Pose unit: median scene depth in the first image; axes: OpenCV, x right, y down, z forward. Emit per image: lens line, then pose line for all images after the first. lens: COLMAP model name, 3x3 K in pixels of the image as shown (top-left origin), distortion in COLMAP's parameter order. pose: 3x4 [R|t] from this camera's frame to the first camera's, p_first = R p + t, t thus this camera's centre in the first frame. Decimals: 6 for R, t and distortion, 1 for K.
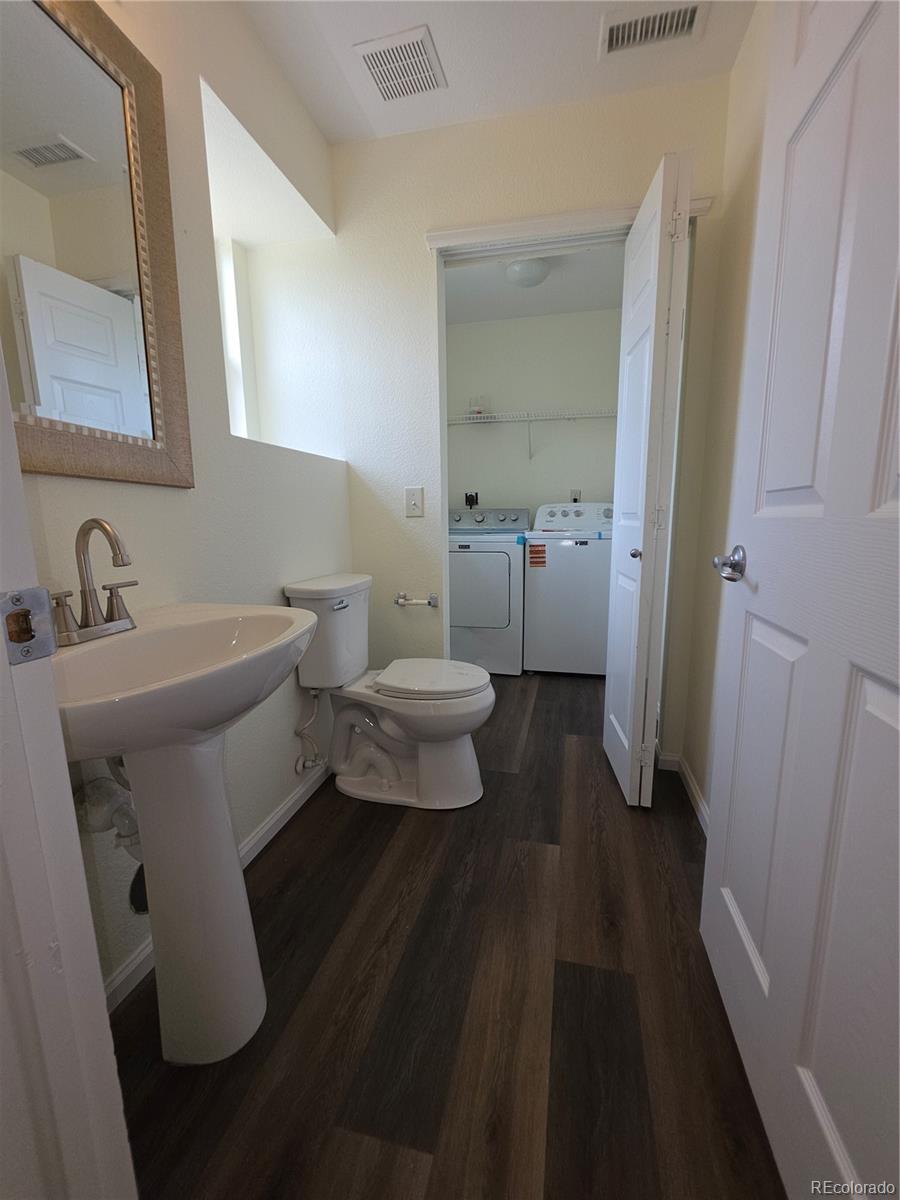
lens RADIAL K [[477.9, 0, 457.1], [0, 477.9, 602.9], [0, 0, 1]] dist [-0.000058, 0.000143]
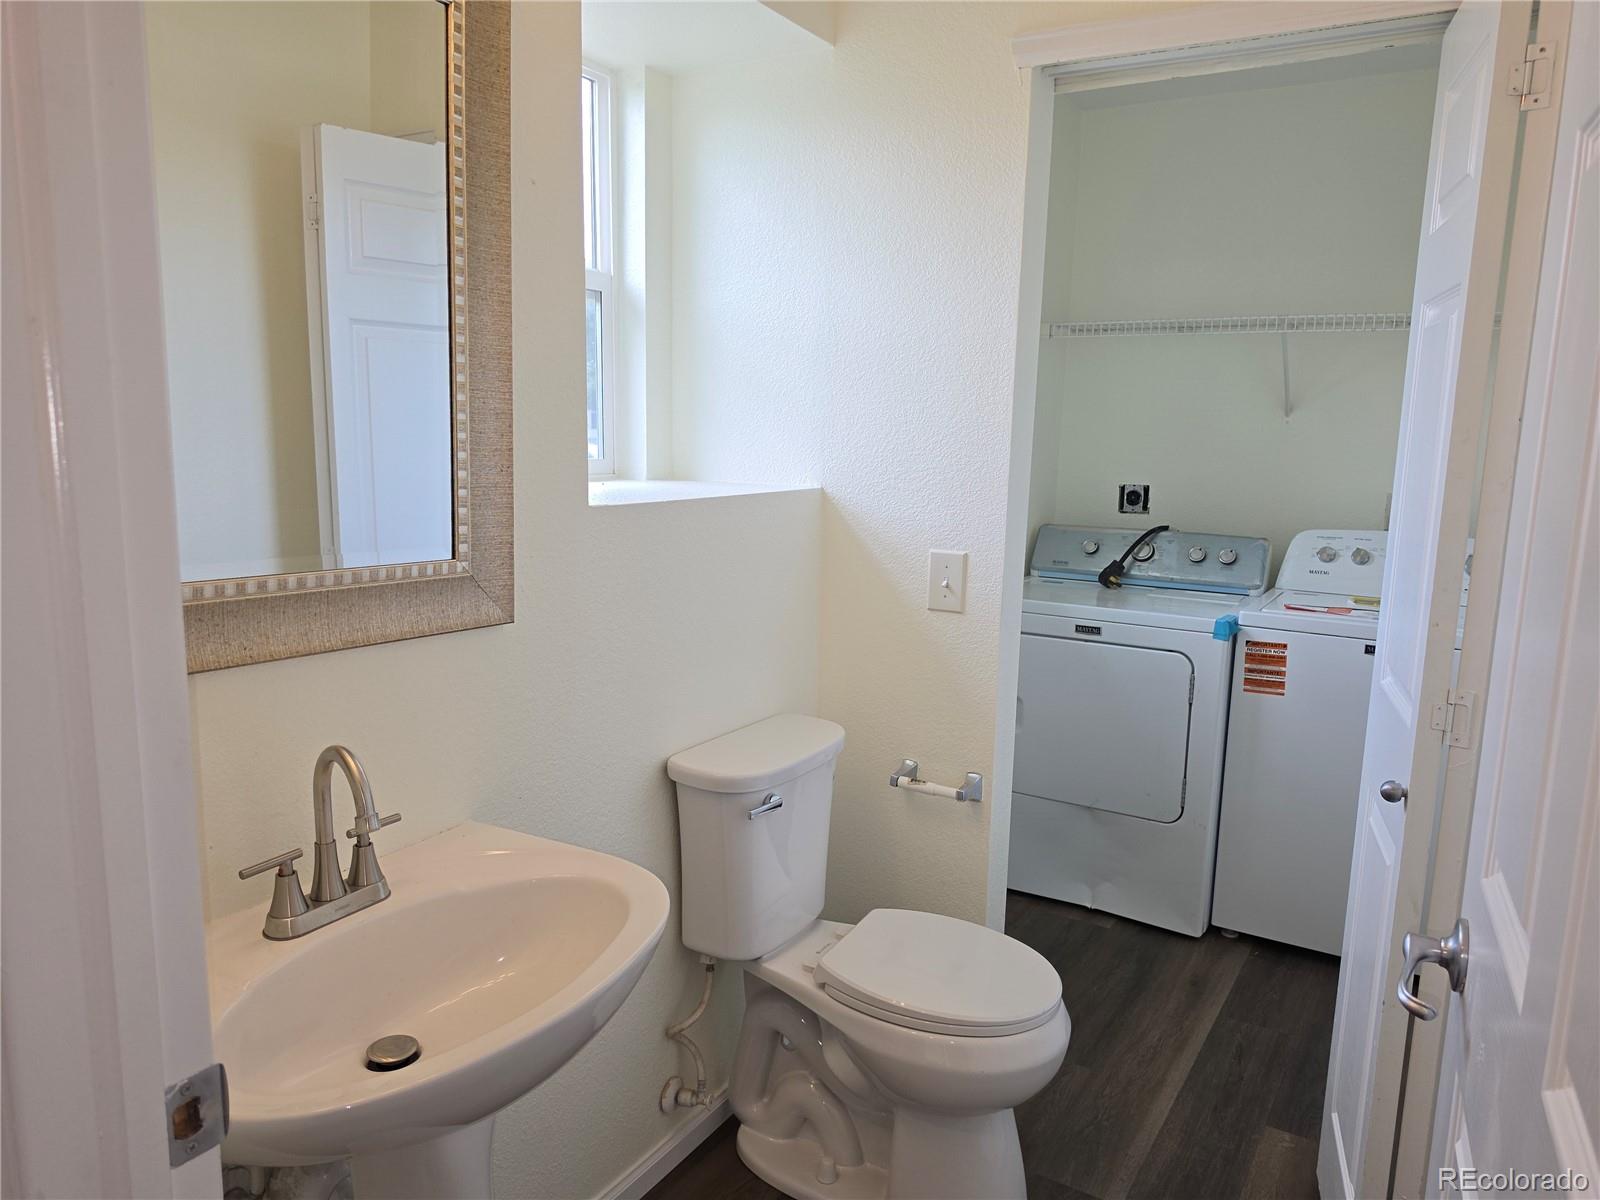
lens RADIAL K [[1094.9, 0, 800.0], [0, 1094.9, 600.0], [0, 0, 1]] dist [0.114694, -0.198883]
pose [[0.945120, 0.084965, -0.315484, 0.131316], [-0.086473, 0.996211, 0.009244, -0.206754], [0.315074, 0.018544, 0.948886, -0.105080]]
